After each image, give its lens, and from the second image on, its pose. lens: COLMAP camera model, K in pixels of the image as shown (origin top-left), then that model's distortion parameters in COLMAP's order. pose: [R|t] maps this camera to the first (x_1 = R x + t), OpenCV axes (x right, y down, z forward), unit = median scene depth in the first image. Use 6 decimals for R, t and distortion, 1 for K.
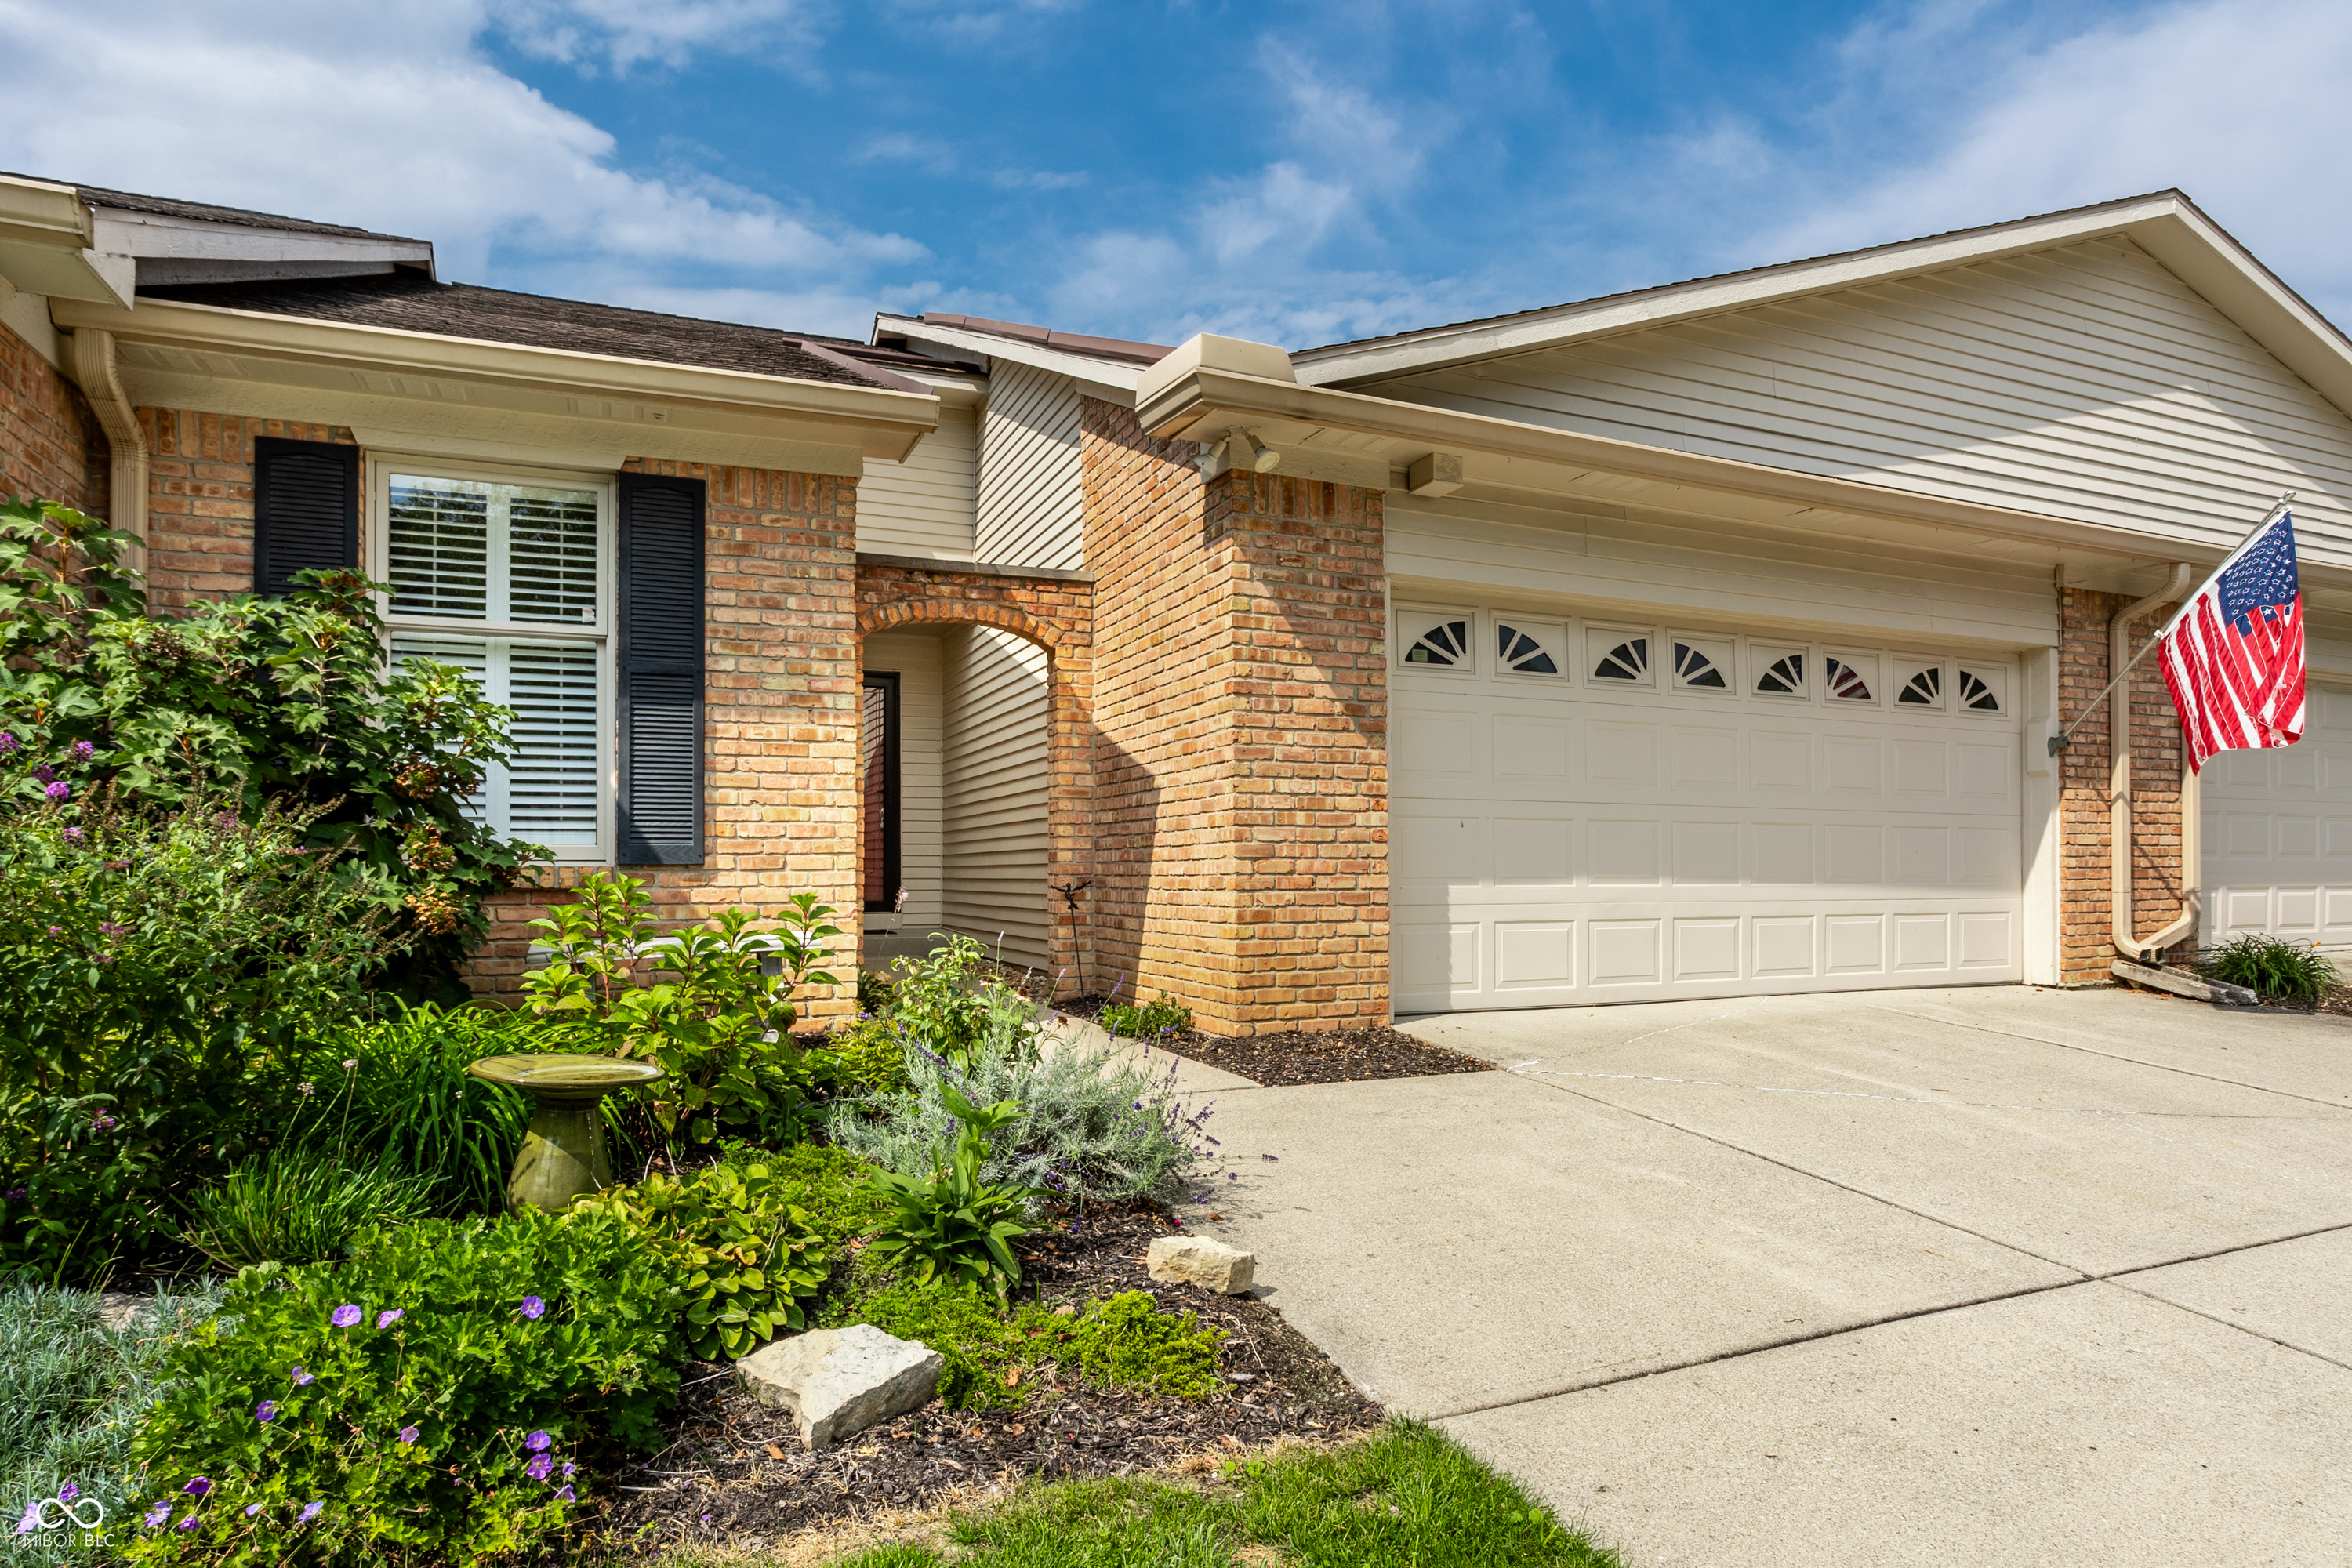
lens RADIAL K [[1212.5, 0, 1176.0], [0, 1212.5, 784.0], [0, 0, 1]] dist [-0.002689, -0.001071]
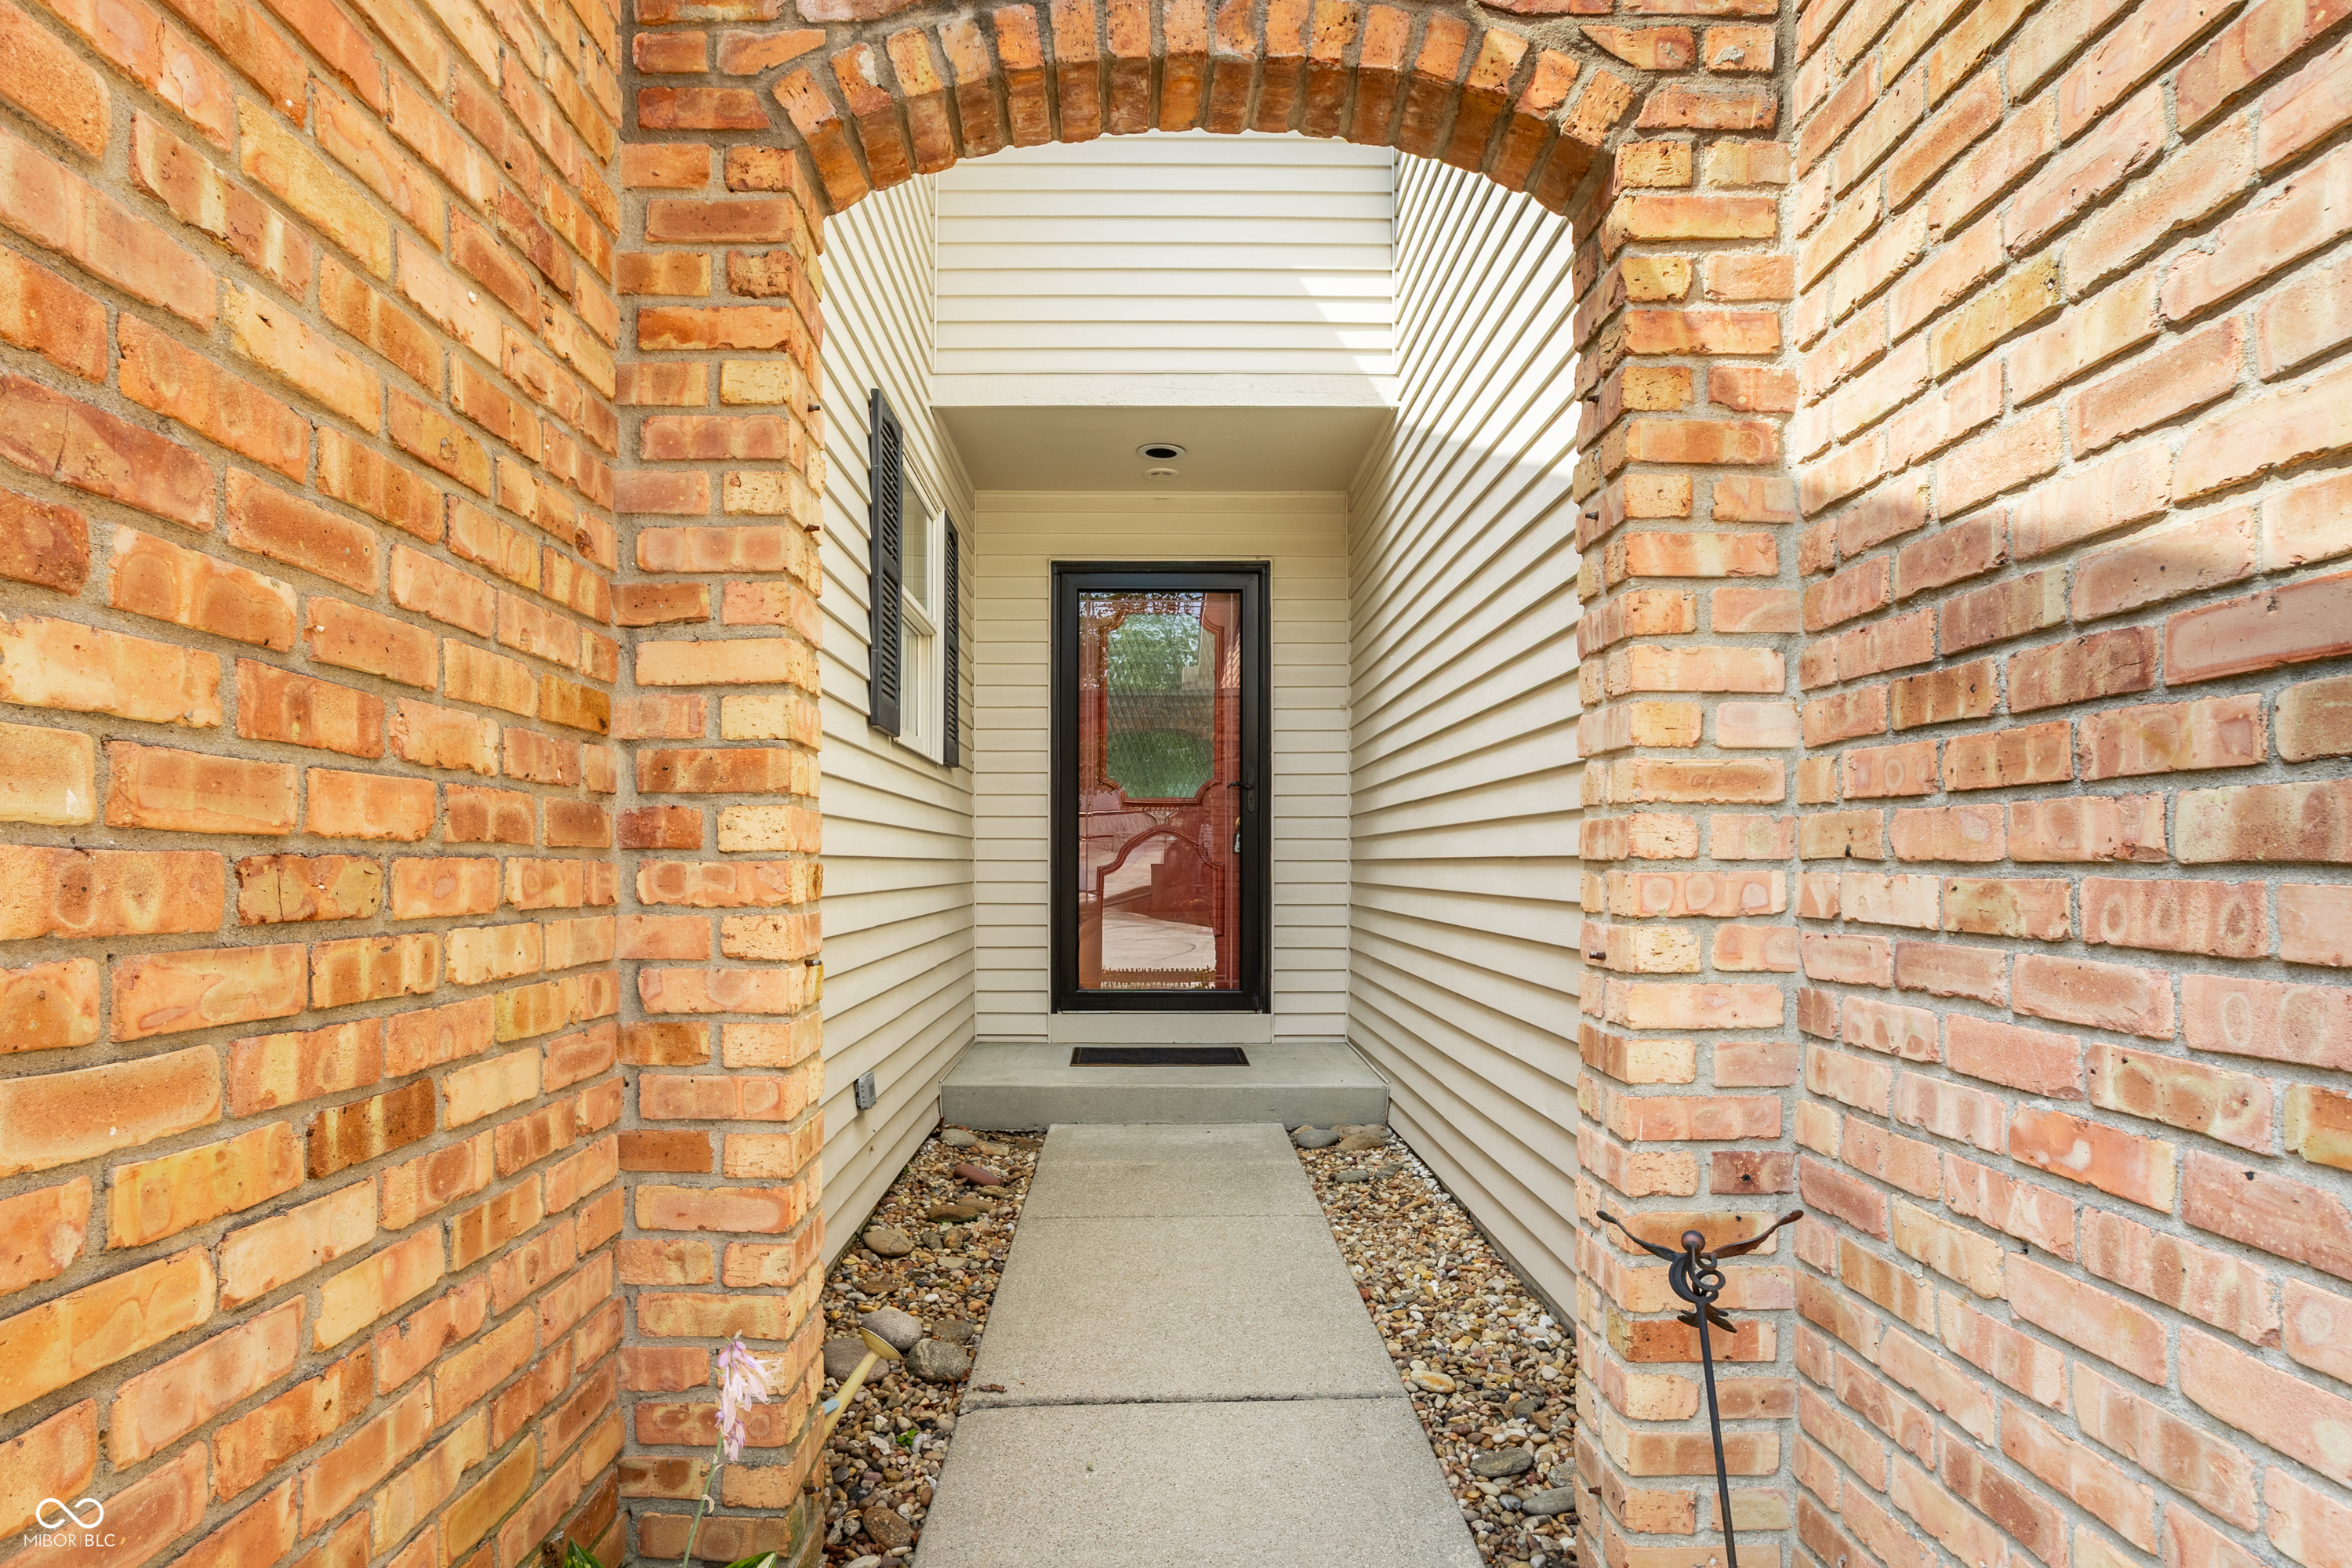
lens RADIAL K [[1298.7, 0, 1176.0], [0, 1298.7, 784.0], [0, 0, 1]] dist [0.000461, 0.000106]
pose [[0.927101, -0.005292, -0.374775, -0.084888], [0.006952, 0.999971, 0.003076, 0.006458], [0.374747, -0.005457, 0.927111, 0.741418]]
